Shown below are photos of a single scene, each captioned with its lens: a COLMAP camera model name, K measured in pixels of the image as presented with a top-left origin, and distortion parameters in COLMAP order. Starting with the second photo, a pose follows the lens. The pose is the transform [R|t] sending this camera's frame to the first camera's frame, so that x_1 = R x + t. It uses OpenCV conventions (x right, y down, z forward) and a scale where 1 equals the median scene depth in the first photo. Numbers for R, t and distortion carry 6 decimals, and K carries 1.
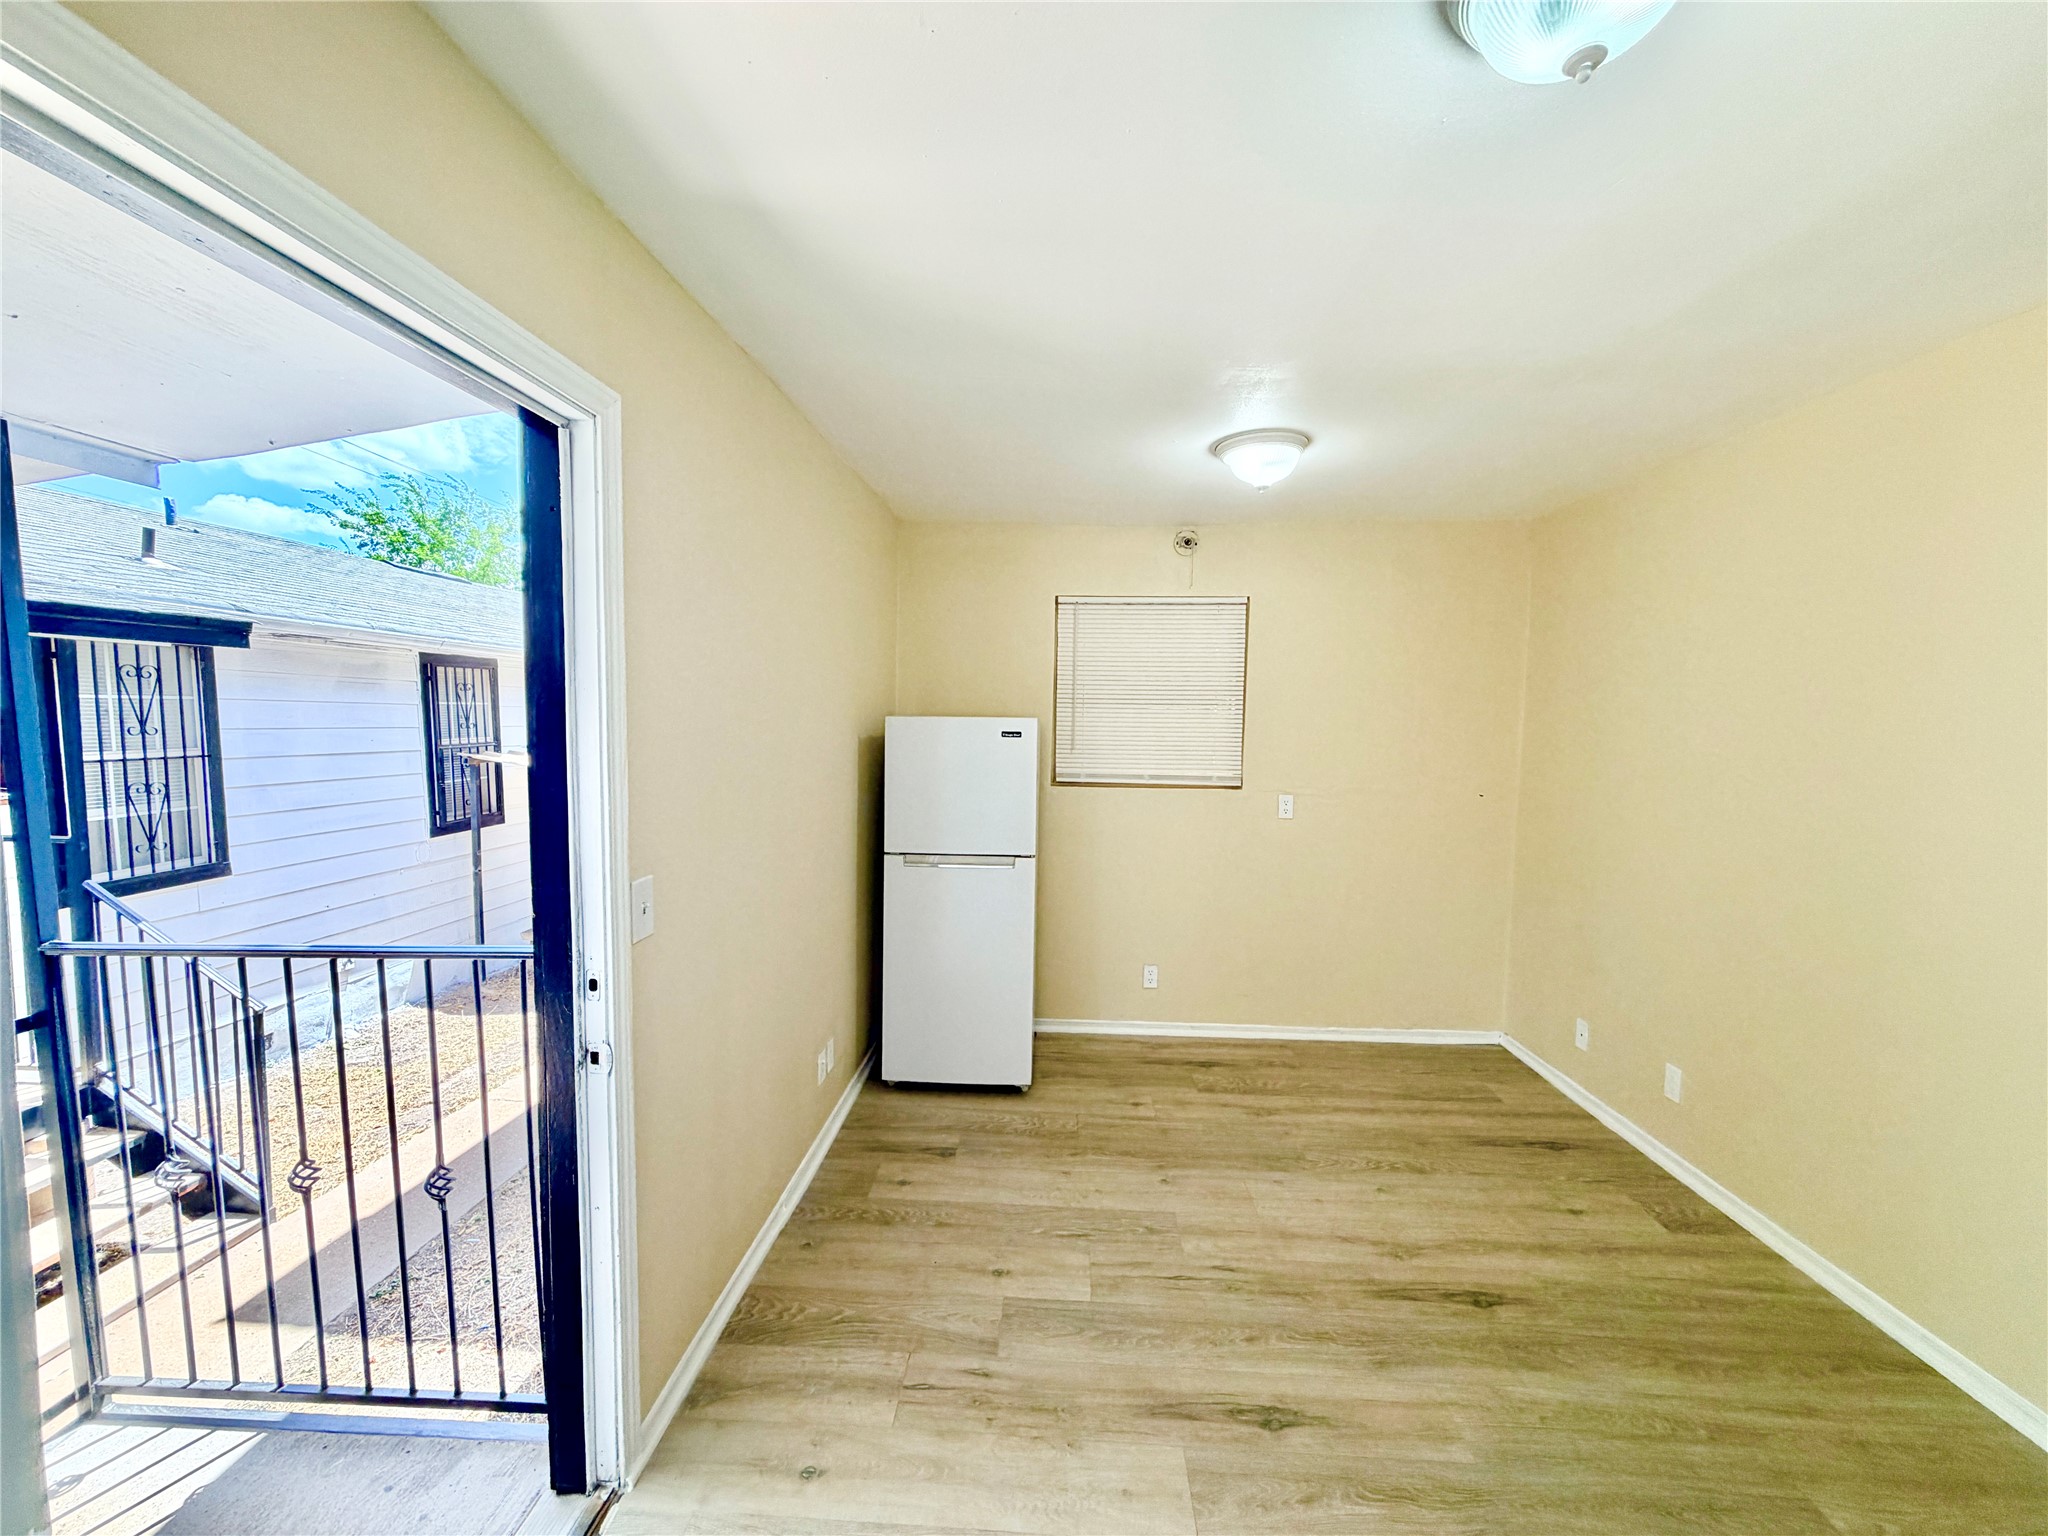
lens RADIAL K [[821.5, 0, 1021.8], [0, 821.5, 770.4], [0, 0, 1]] dist [0.001638, 0.000335]
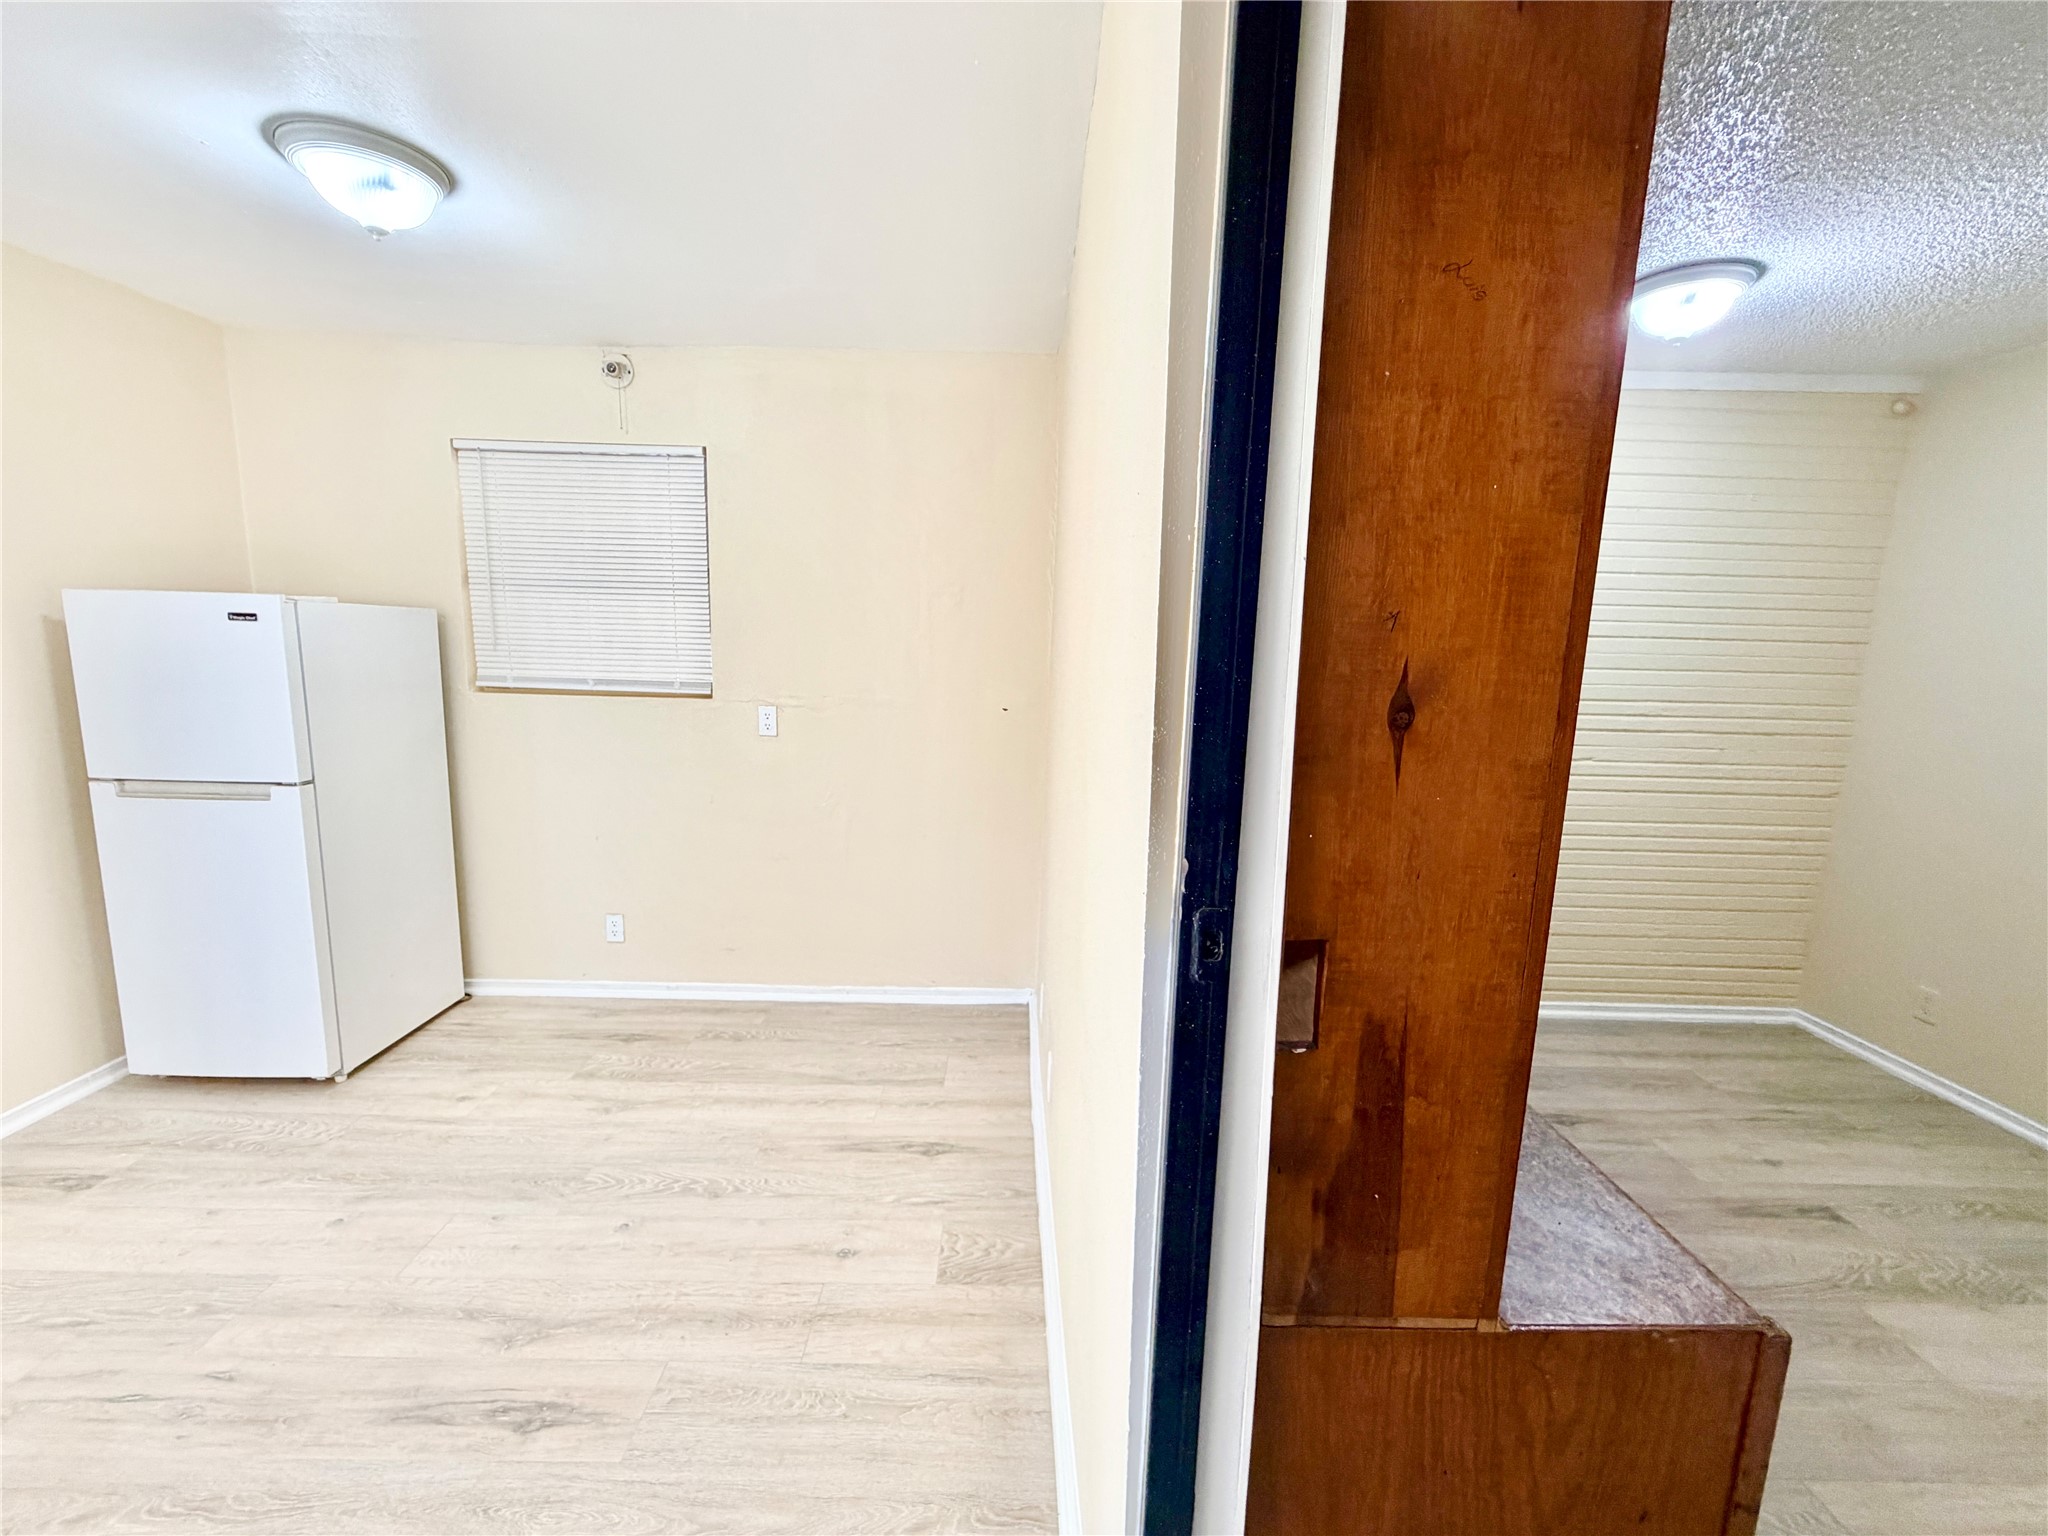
lens RADIAL K [[825.7, 0, 1024.0], [0, 825.7, 768.0], [0, 0, 1]] dist [0.006823, -0.000505]
pose [[0.998061, 0.006518, 0.061894, 0.683826], [-0.012737, 0.994843, 0.100628, 0.007263], [-0.060919, -0.101221, 0.992997, 0.236533]]
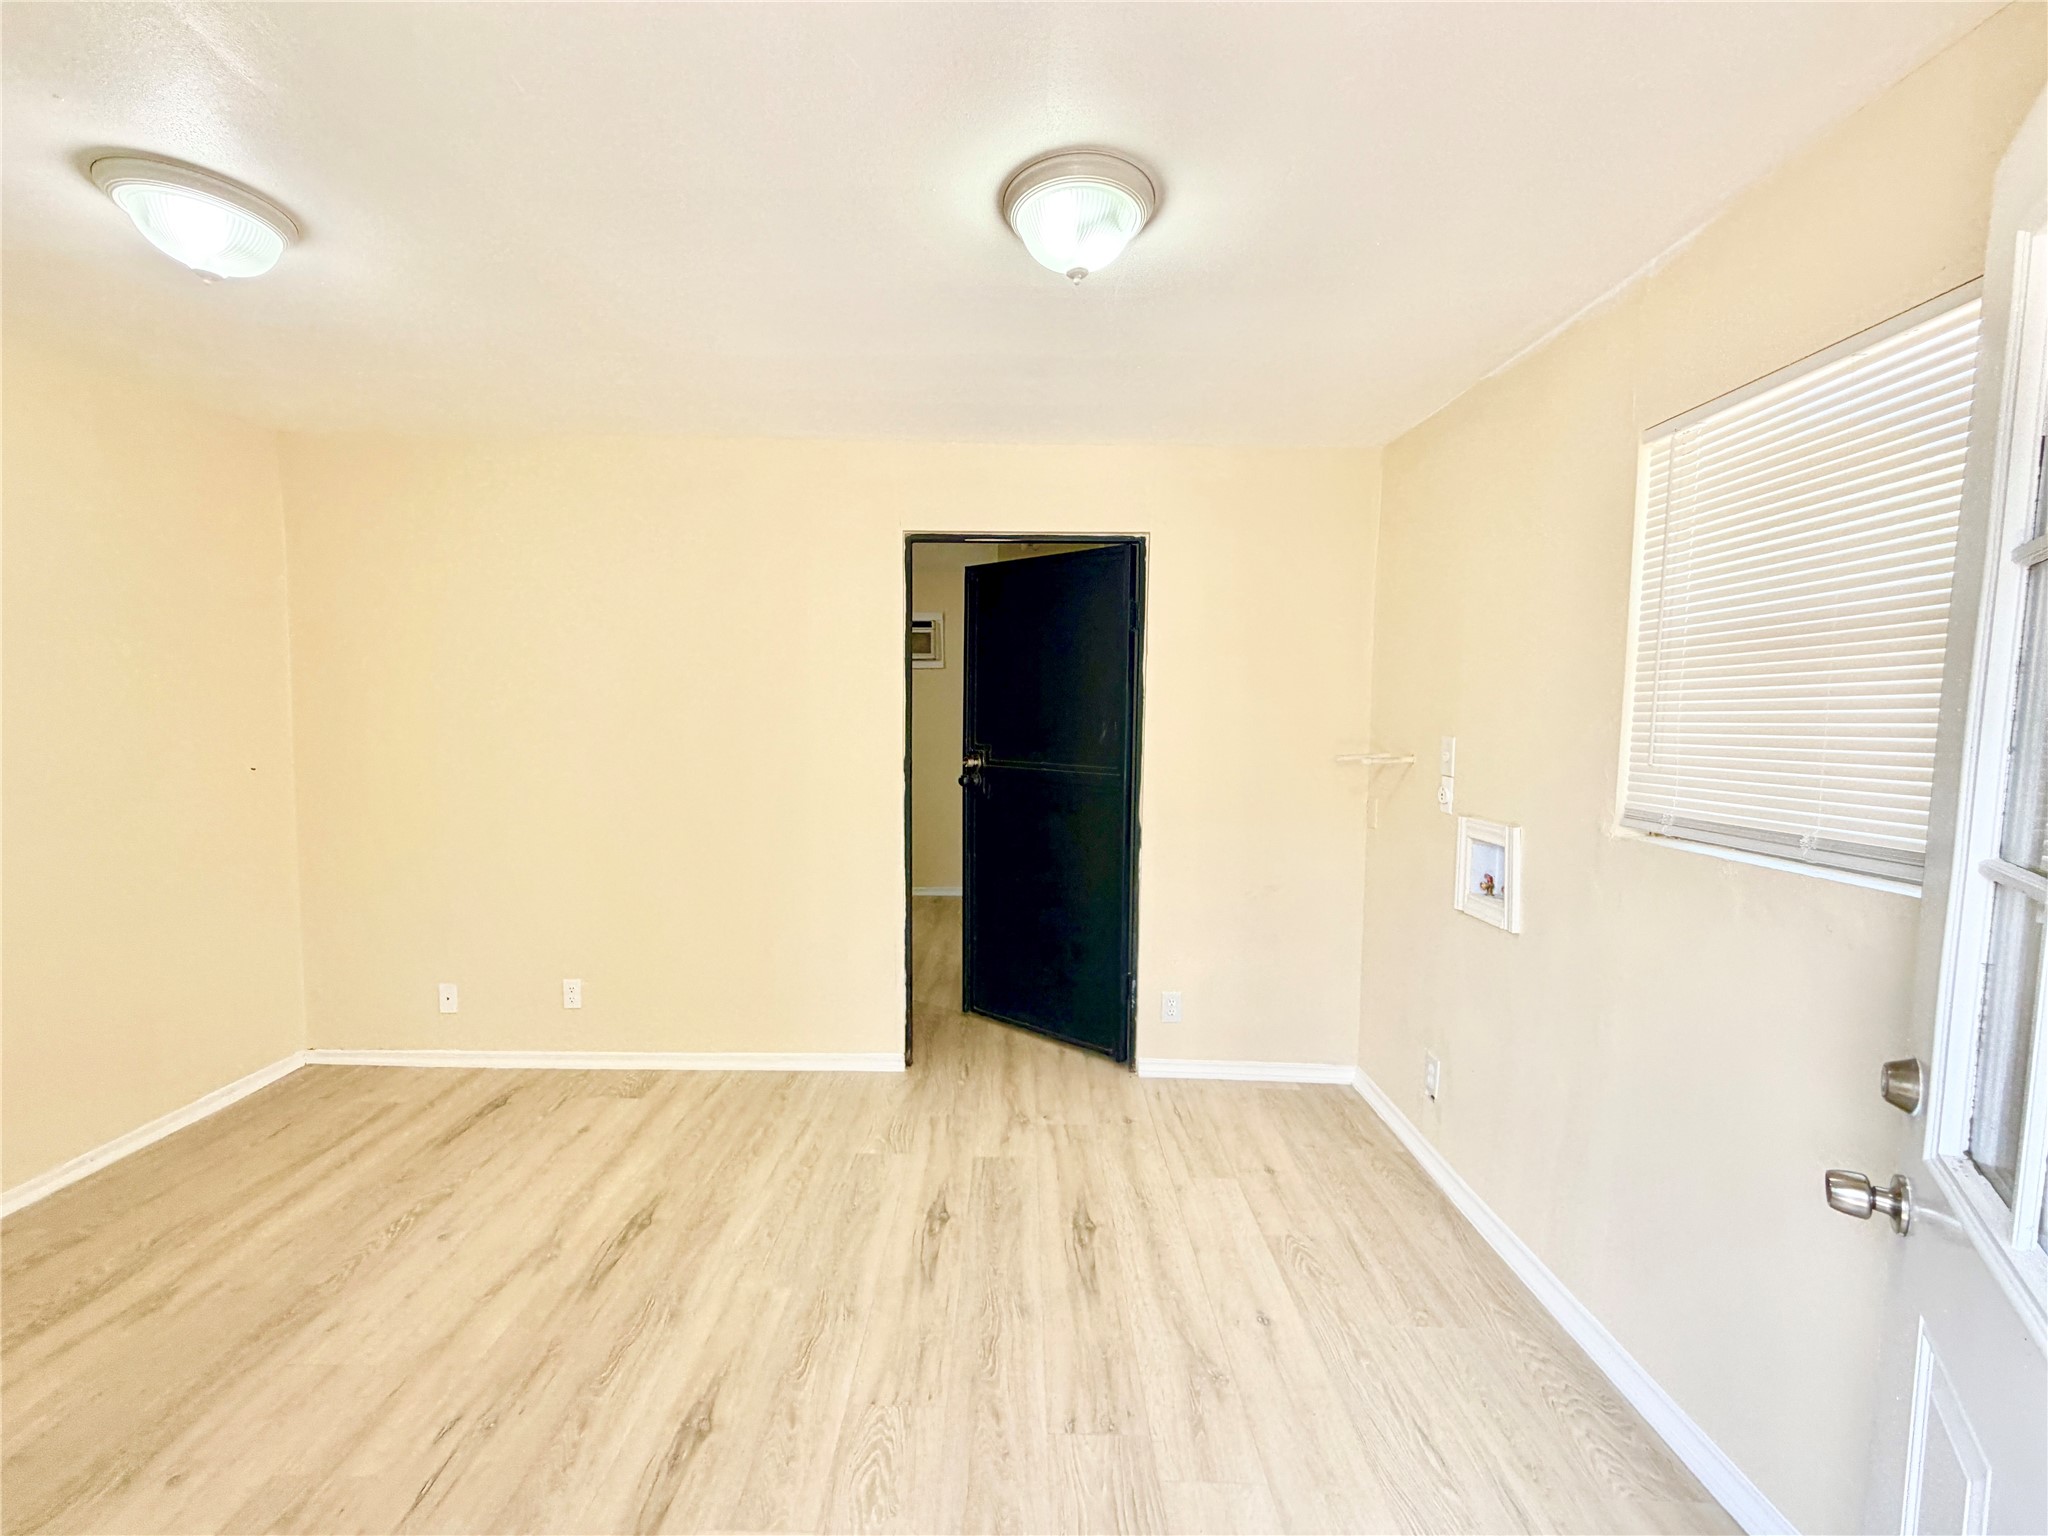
lens RADIAL K [[821.5, 0, 1021.8], [0, 821.5, 770.4], [0, 0, 1]] dist [0.001638, 0.000335]
pose [[-0.055321, -0.082867, 0.995024, -0.343849], [0.050322, 0.995052, 0.085667, 0.001838], [-0.997200, 0.054811, -0.050878, 0.394501]]
